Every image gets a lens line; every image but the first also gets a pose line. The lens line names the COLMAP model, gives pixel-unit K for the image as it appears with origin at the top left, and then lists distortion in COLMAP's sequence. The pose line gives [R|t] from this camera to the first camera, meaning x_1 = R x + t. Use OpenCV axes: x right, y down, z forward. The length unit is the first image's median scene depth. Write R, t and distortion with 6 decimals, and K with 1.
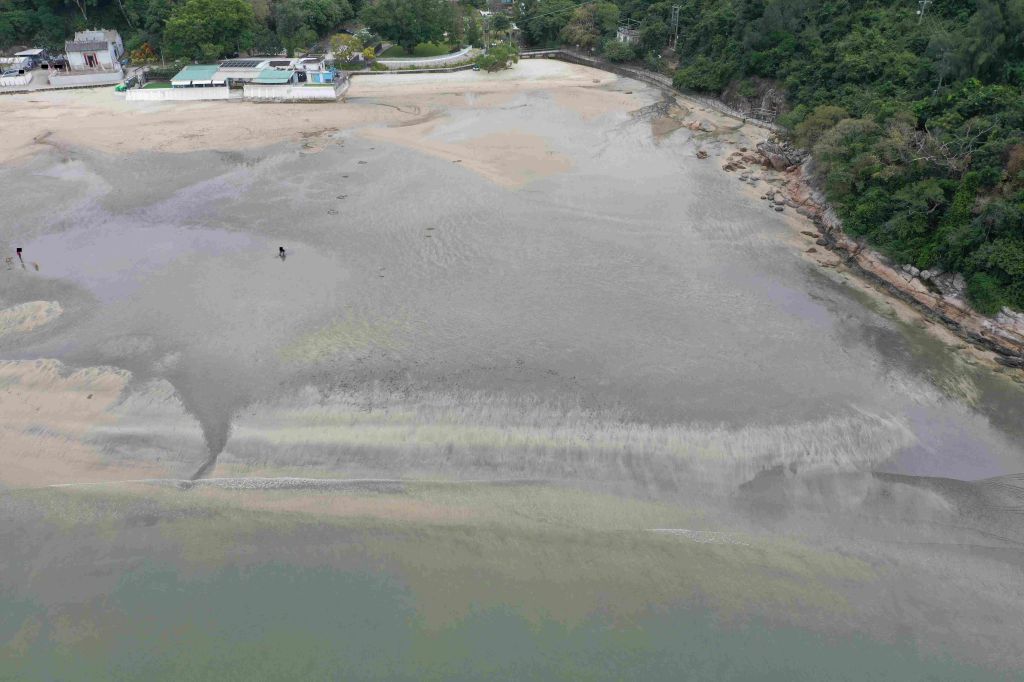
lens RADIAL K [[799.0, 0, 512.0], [0, 799.0, 341.0], [0, 0, 1]] dist [-0.017693, 0.000492]
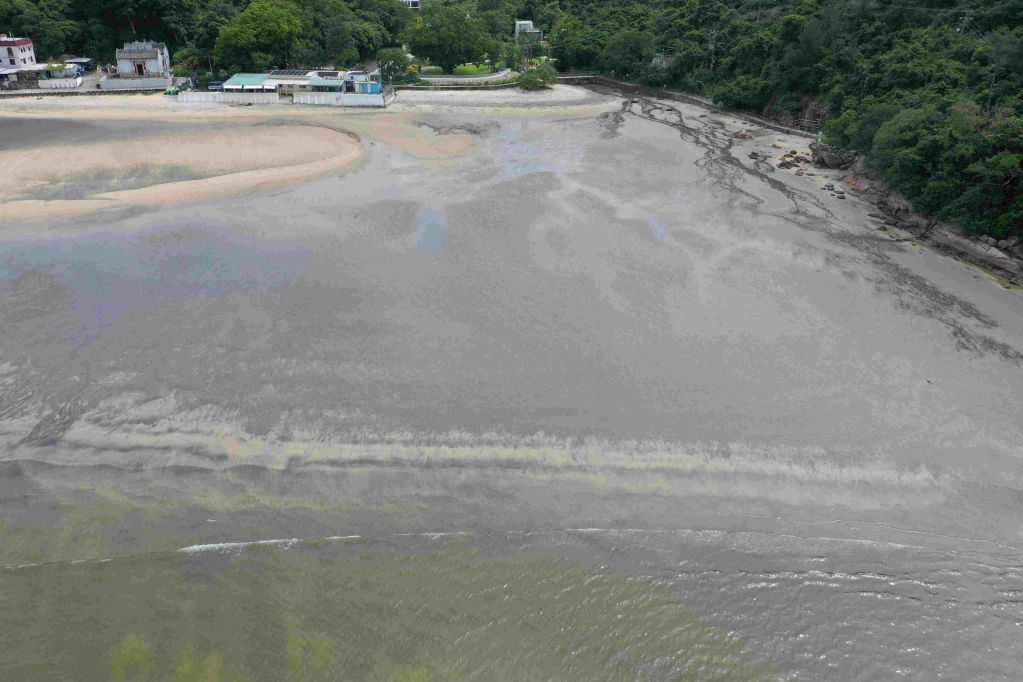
lens RADIAL K [[798.2, 0, 511.5], [0, 798.2, 341.0], [0, 0, 1]] dist [-0.017693, 0.000492]
pose [[0.999670, 0.021487, 0.014069, -0.064878], [-0.020311, 0.996672, -0.078941, 0.071379], [-0.015718, 0.078629, 0.996780, 0.003583]]
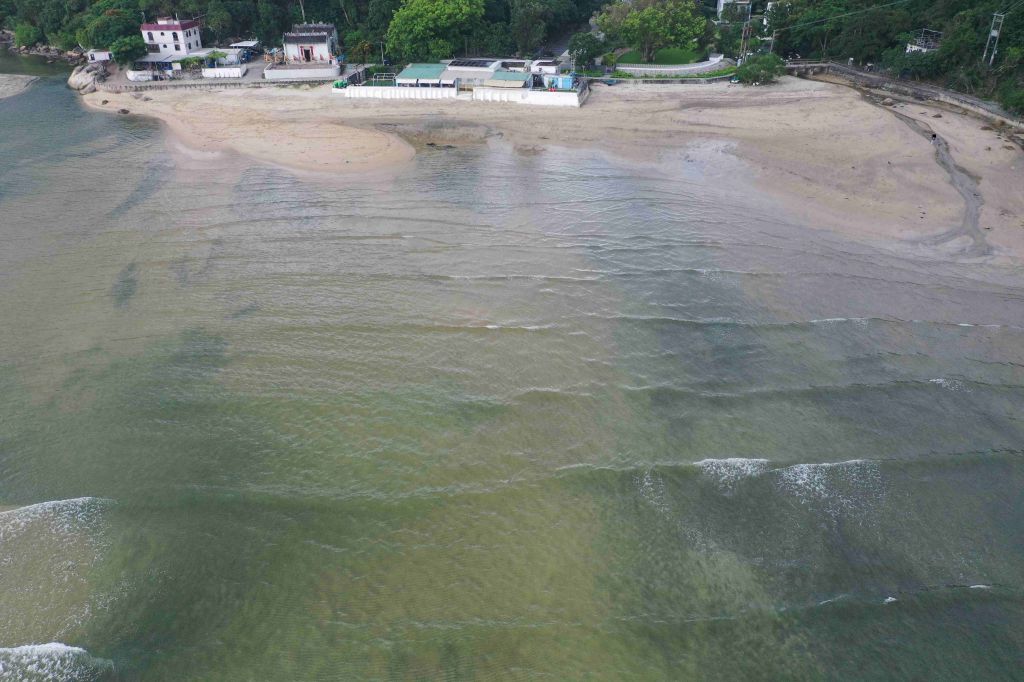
lens RADIAL K [[799.0, 0, 512.0], [0, 799.0, 341.0], [0, 0, 1]] dist [-0.017693, 0.000492]
pose [[0.983374, 0.088540, -0.158545, -0.130112], [-0.092101, 0.995633, -0.015238, -0.032436], [0.156504, 0.029587, 0.987234, 0.144460]]
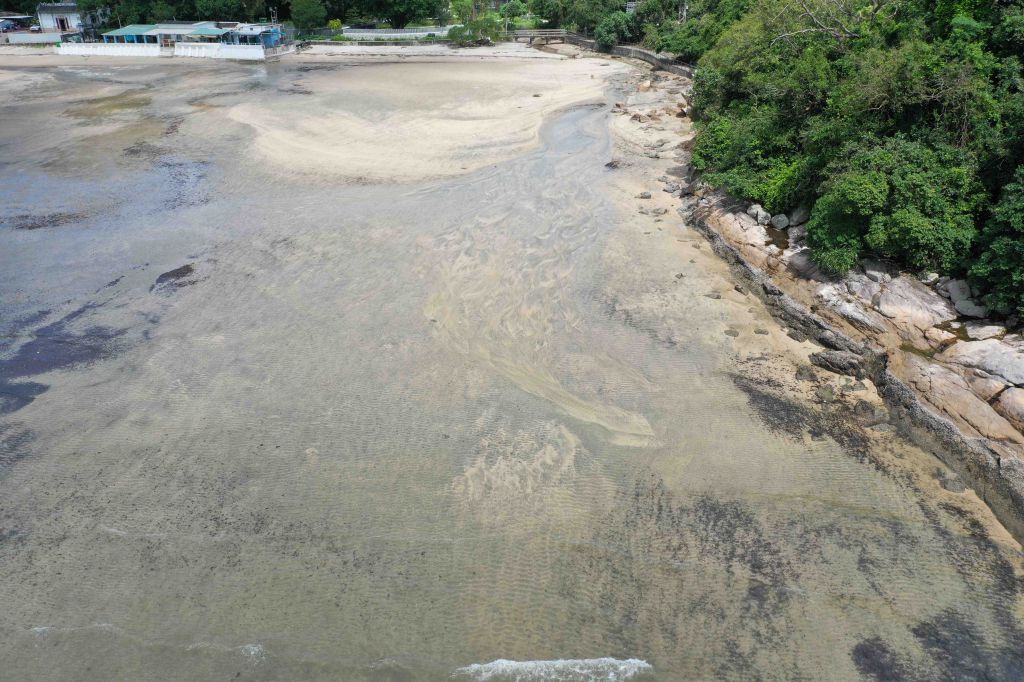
lens RADIAL K [[799.0, 0, 512.0], [0, 799.0, 341.0], [0, 0, 1]] dist [-0.017693, 0.000492]
pose [[0.973738, 0.101943, -0.203574, 0.246202], [-0.119522, 0.989920, -0.075977, 0.033445], [0.193777, 0.098313, 0.976107, 0.231969]]
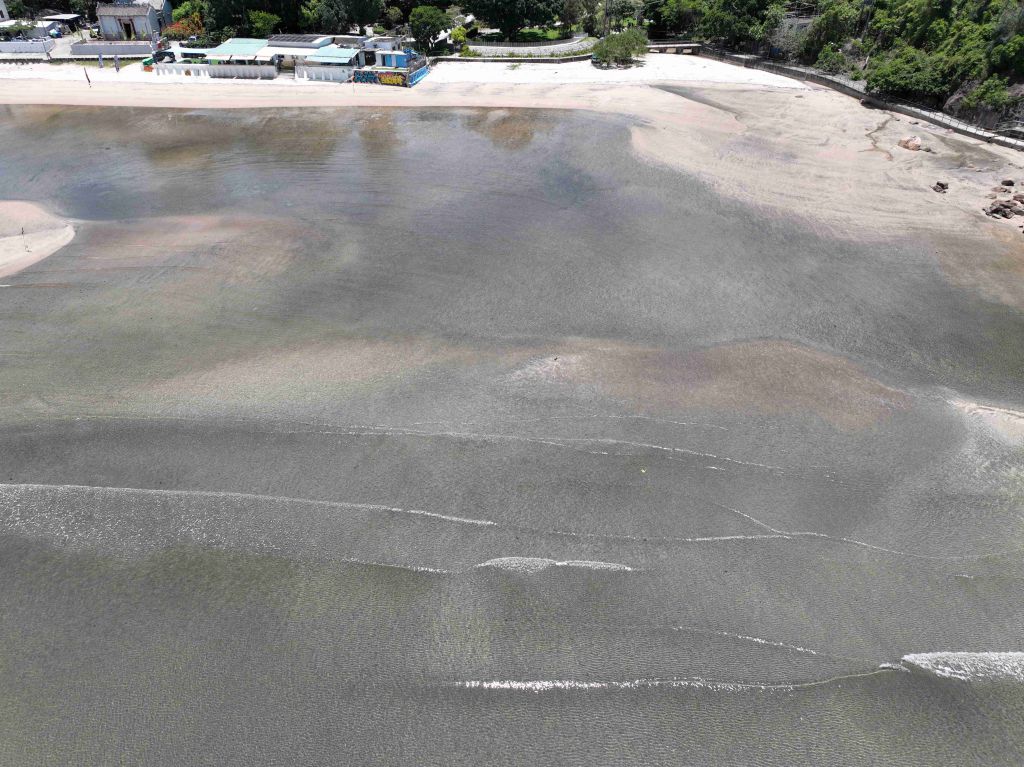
lens RADIAL K [[719.4, 0, 512.0], [0, 719.4, 383.5], [0, 0, 1]] dist [0.000107, 0.009365]
pose [[0.990822, 0.085583, -0.104627, -0.023364], [-0.079974, 0.995184, 0.056690, -0.064829], [0.108975, -0.047802, 0.992894, 0.299073]]
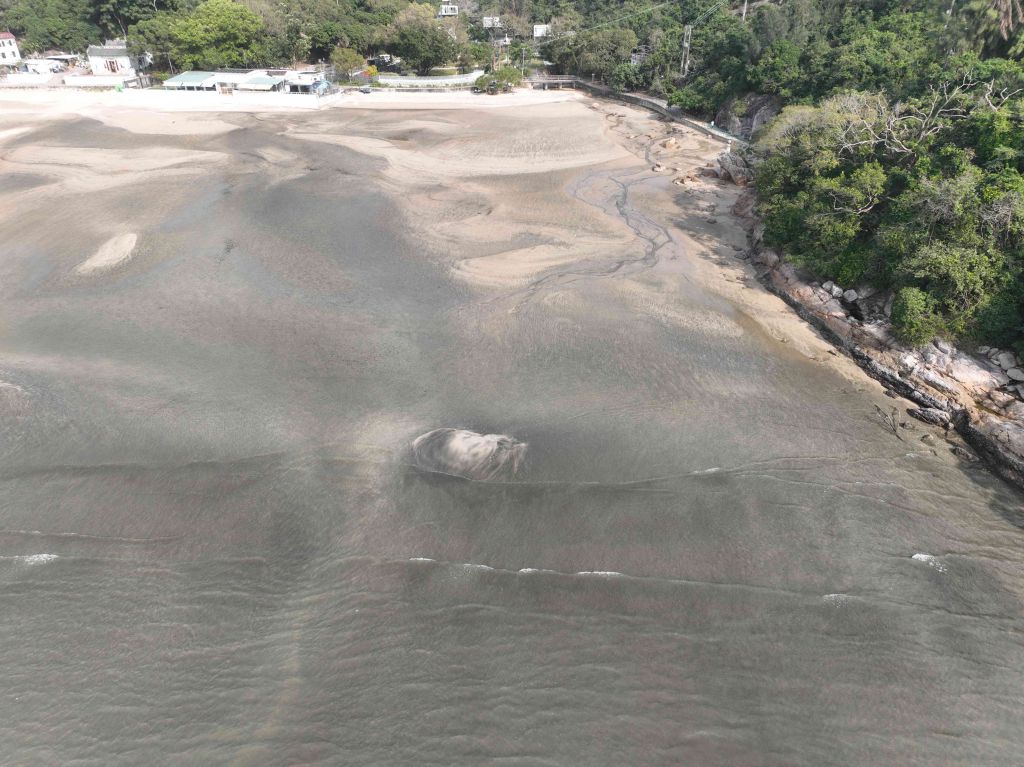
lens RADIAL K [[719.4, 0, 512.0], [0, 719.4, 383.5], [0, 0, 1]] dist [0.000107, 0.009365]
pose [[0.985358, 0.095375, -0.141328, 0.168408], [-0.097535, 0.995196, -0.008424, 0.017492], [0.139846, 0.022085, 0.989927, 0.162937]]
